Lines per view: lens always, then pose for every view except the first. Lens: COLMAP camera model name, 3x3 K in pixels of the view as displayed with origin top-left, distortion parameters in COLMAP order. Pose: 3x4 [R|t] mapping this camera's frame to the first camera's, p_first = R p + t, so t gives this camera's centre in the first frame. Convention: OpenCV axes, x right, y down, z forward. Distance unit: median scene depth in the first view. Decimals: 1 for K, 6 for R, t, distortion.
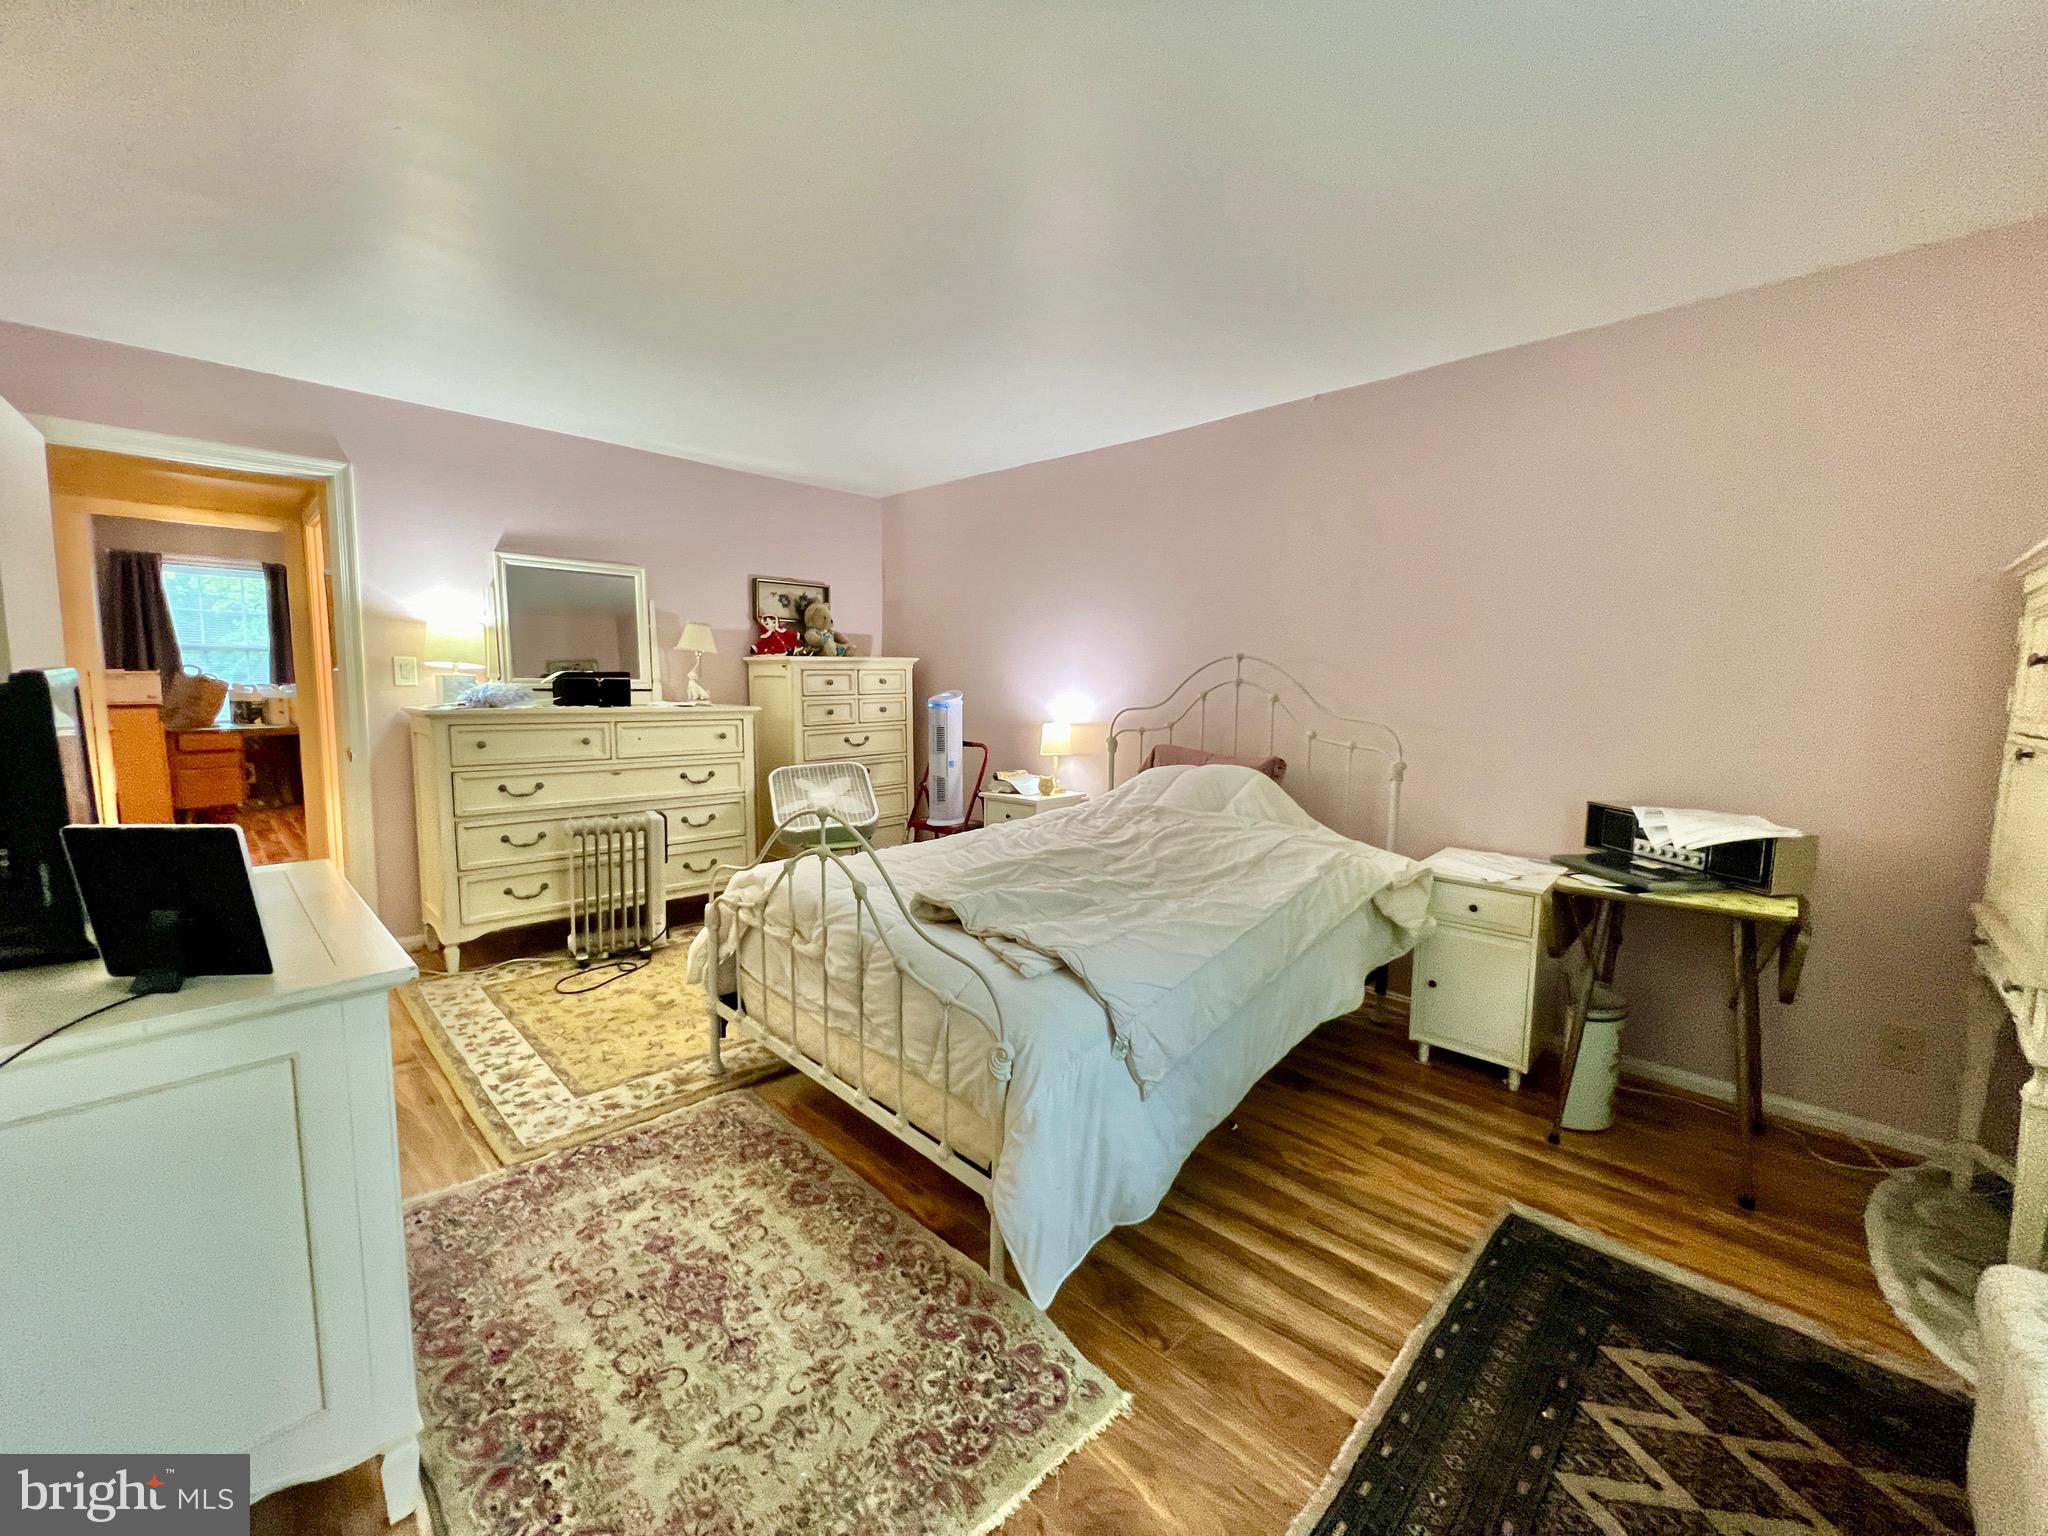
lens RADIAL K [[818.6, 0, 1008.6], [0, 818.6, 763.8], [0, 0, 1]] dist [-0.003763, 0.001069]
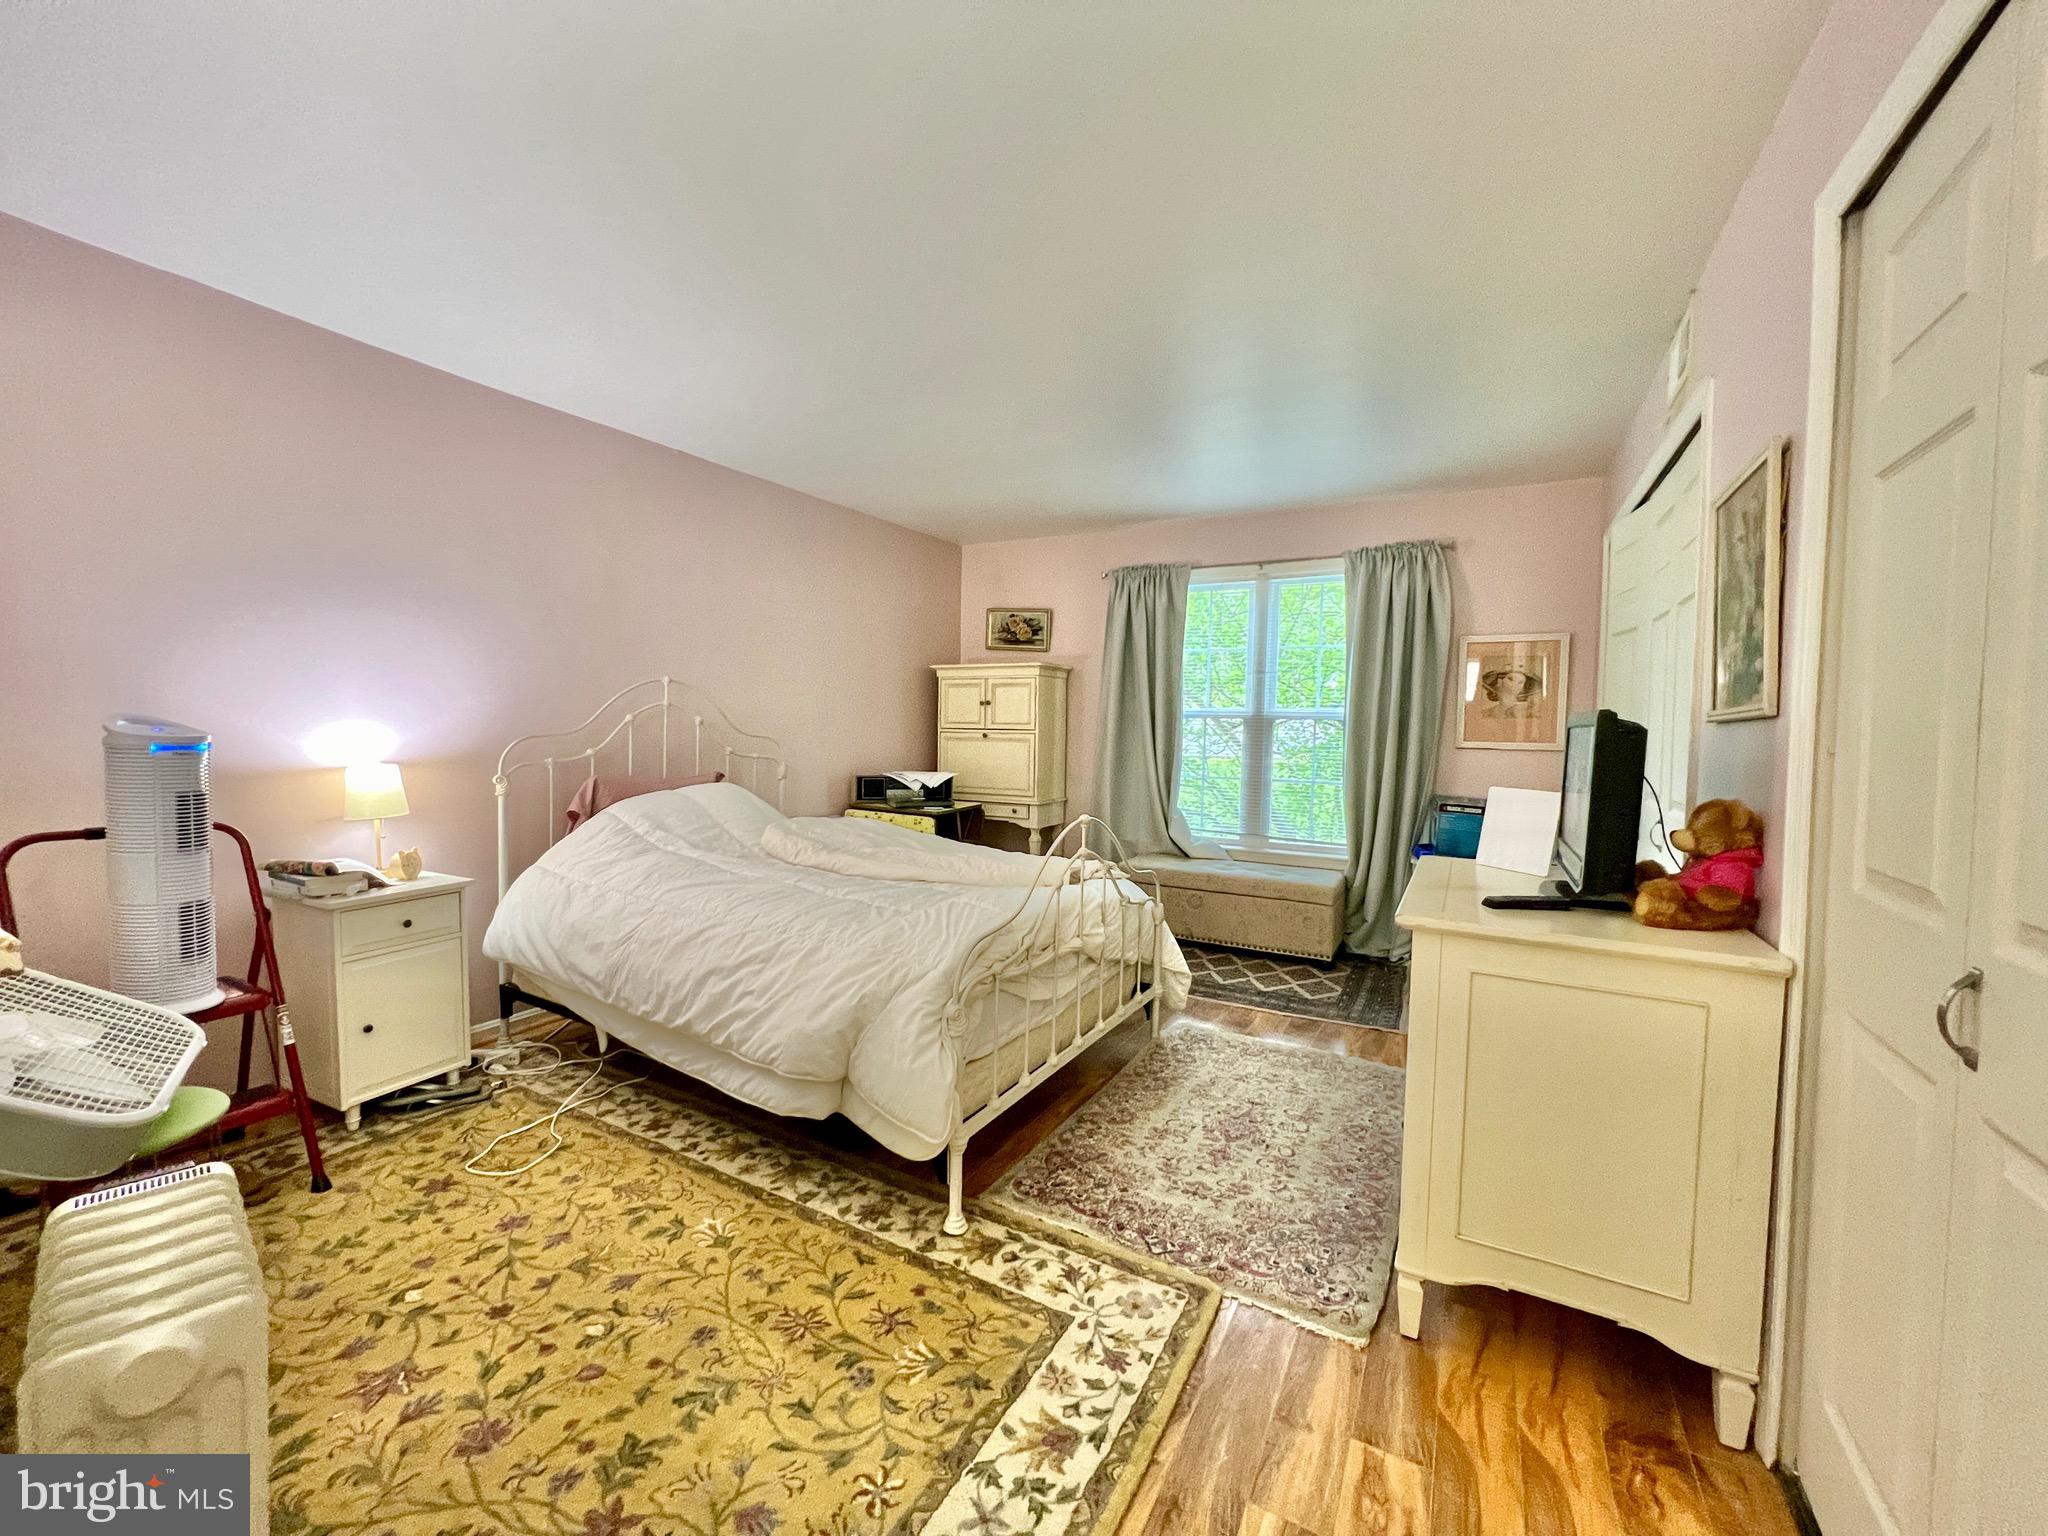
lens RADIAL K [[818.6, 0, 1027.1], [0, 818.6, 757.3], [0, 0, 1]] dist [-0.003763, 0.001069]
pose [[-0.269716, -0.059148, 0.961122, -0.993974], [0.086024, 0.992641, 0.085228, -0.103006], [-0.959090, 0.105667, -0.262643, 1.010333]]
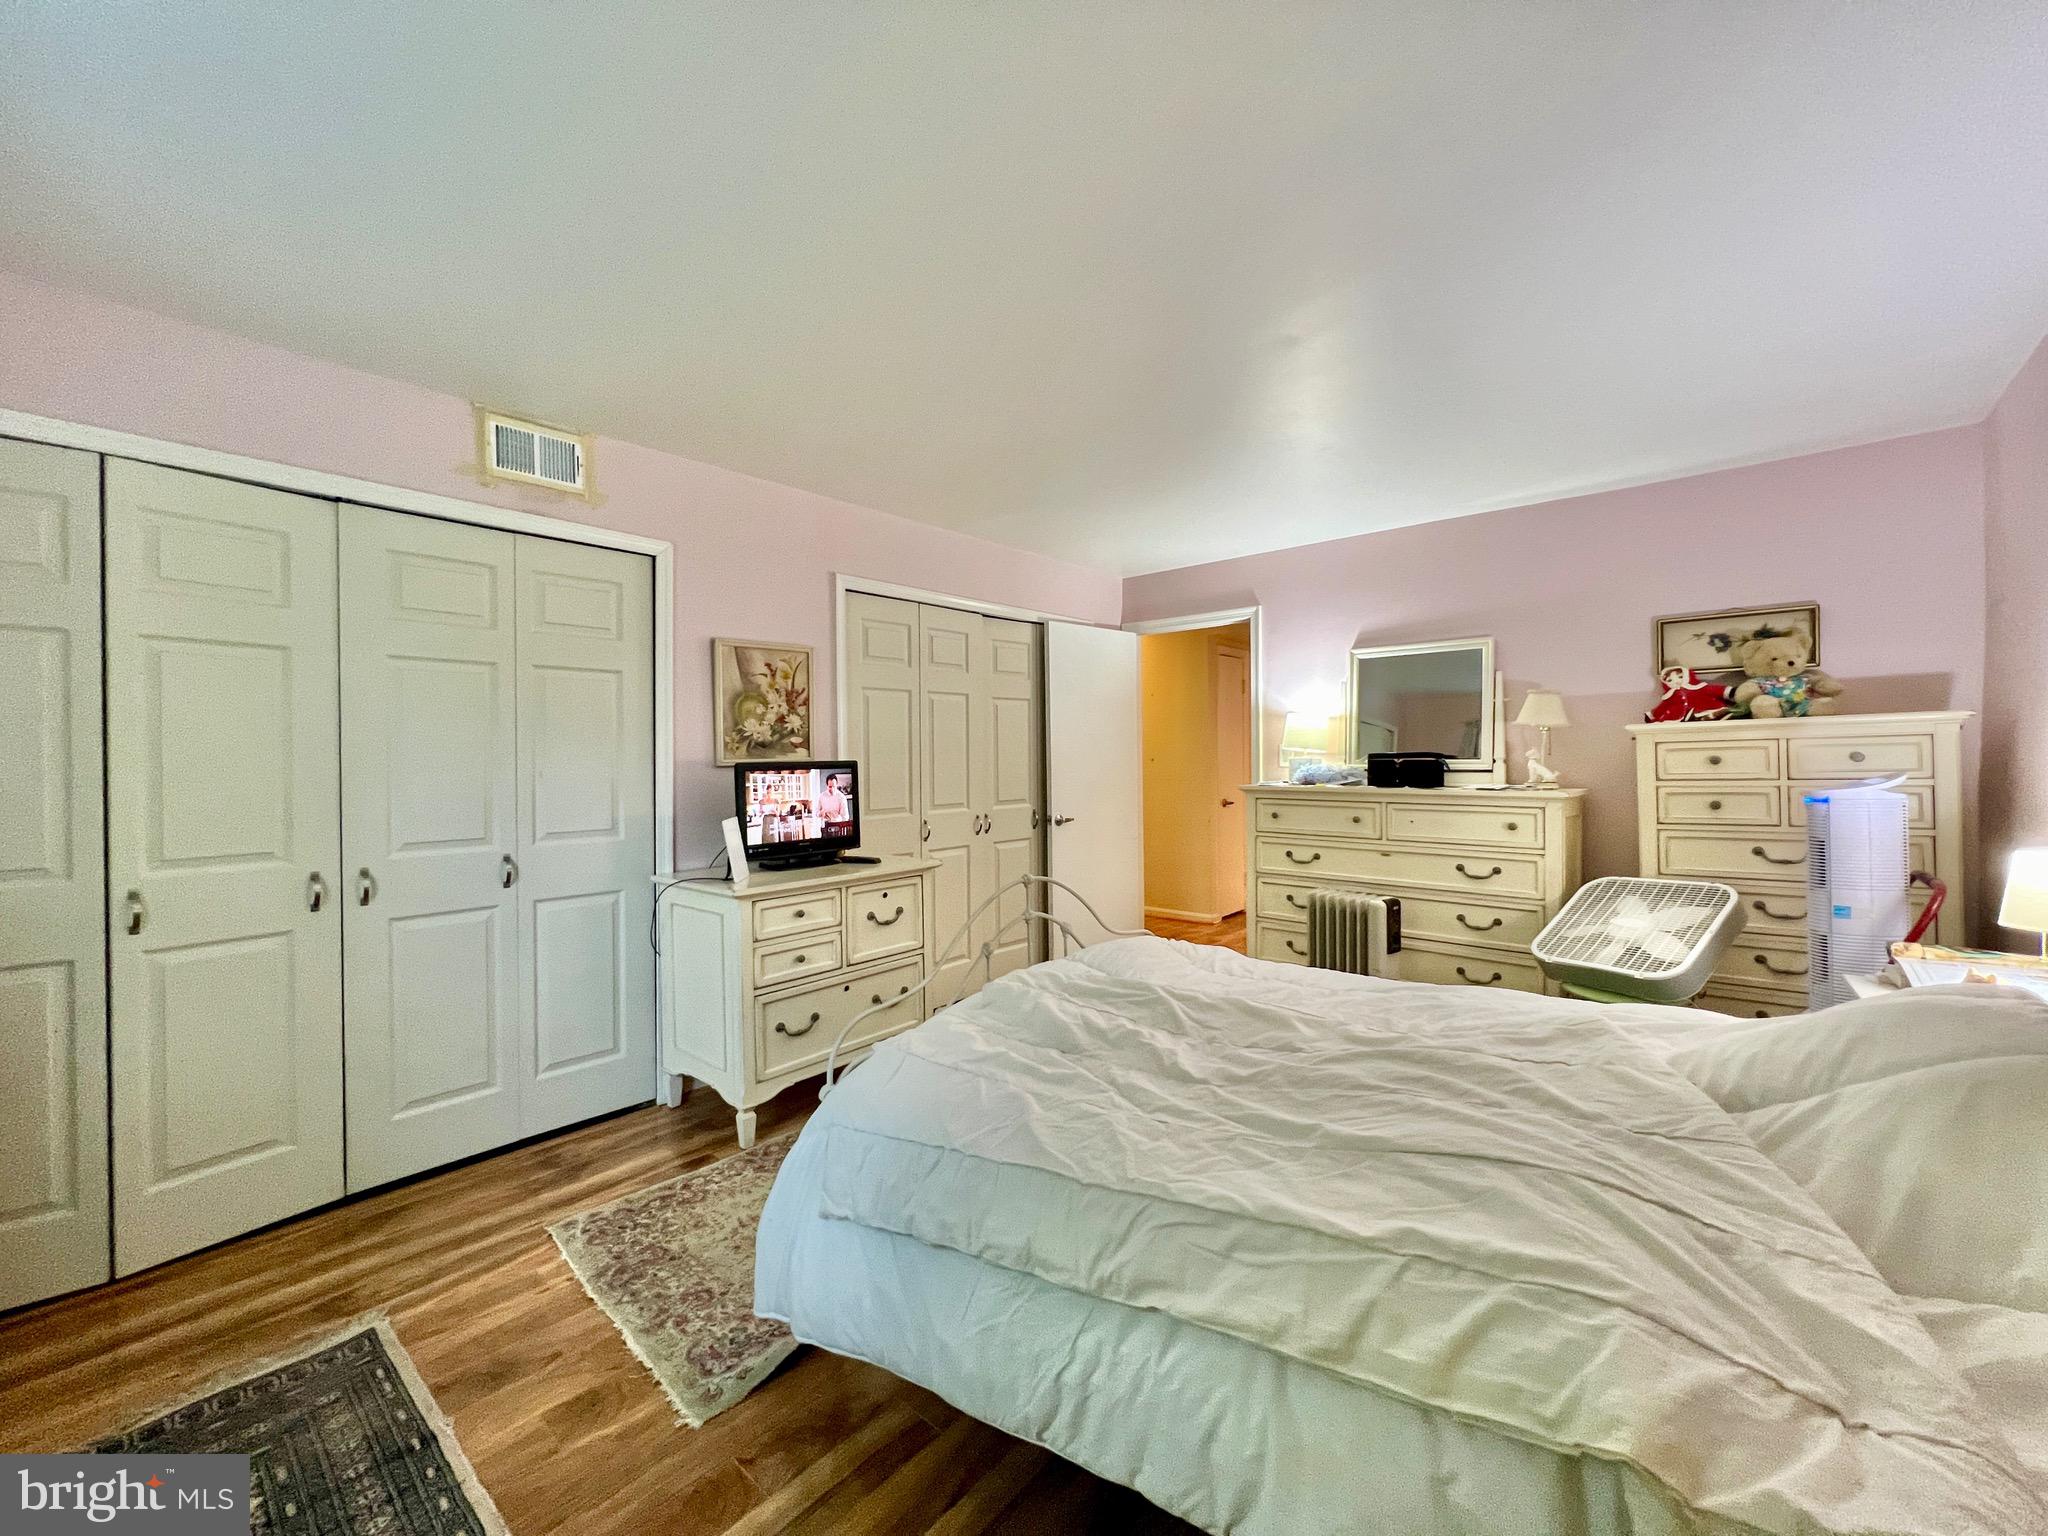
lens RADIAL K [[818.6, 0, 1024.4], [0, 818.6, 765.8], [0, 0, 1]] dist [-0.003763, 0.001069]
pose [[0.058827, -0.007826, -0.998238, 0.640509], [-0.094895, 0.995397, -0.013396, -0.053493], [0.993748, 0.095515, 0.057813, 0.663585]]
